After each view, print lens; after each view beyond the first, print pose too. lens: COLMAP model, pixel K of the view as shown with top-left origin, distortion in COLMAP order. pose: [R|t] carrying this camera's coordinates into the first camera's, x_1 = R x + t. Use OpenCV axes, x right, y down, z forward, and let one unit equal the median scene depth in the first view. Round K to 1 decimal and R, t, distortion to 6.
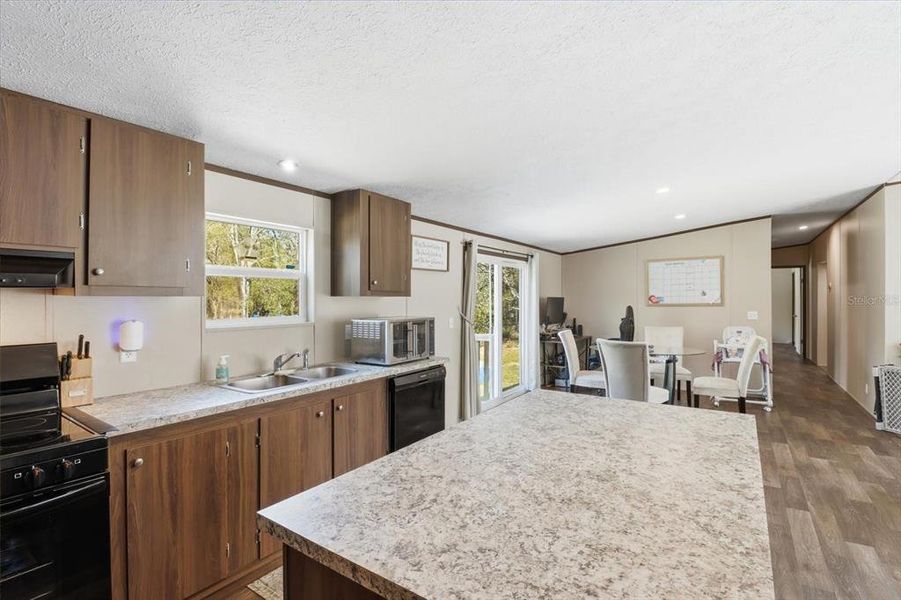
lens RADIAL K [[423.6, 0, 453.4], [0, 423.6, 293.1], [0, 0, 1]] dist [0.005327, 0.000022]
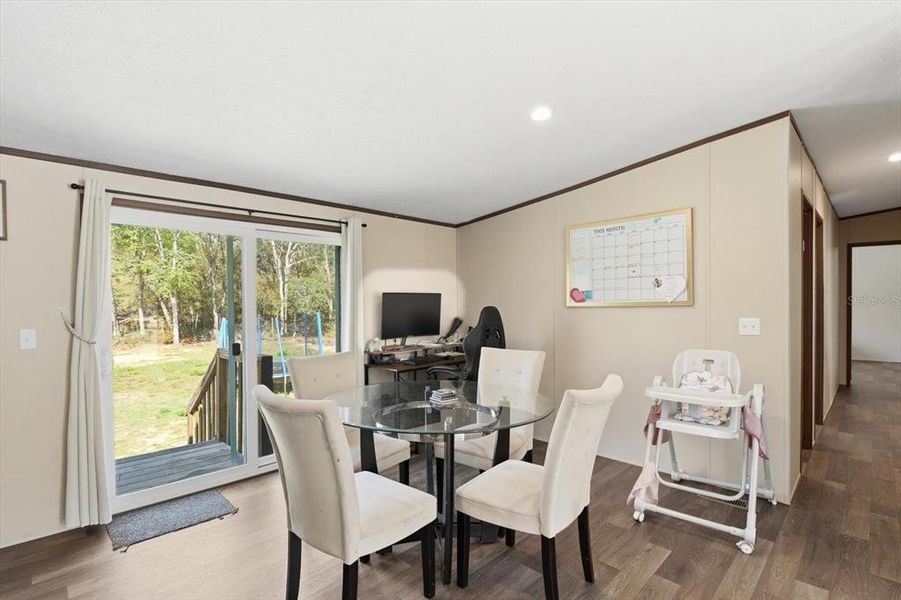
lens RADIAL K [[427.6, 0, 447.7], [0, 427.6, 301.0], [0, 0, 1]] dist [0.027028, -0.028861]
pose [[0.980262, -0.003513, -0.197670, 0.444978], [0.006268, 0.999892, 0.013314, 0.014758], [0.197602, -0.014290, 0.980178, 0.436347]]
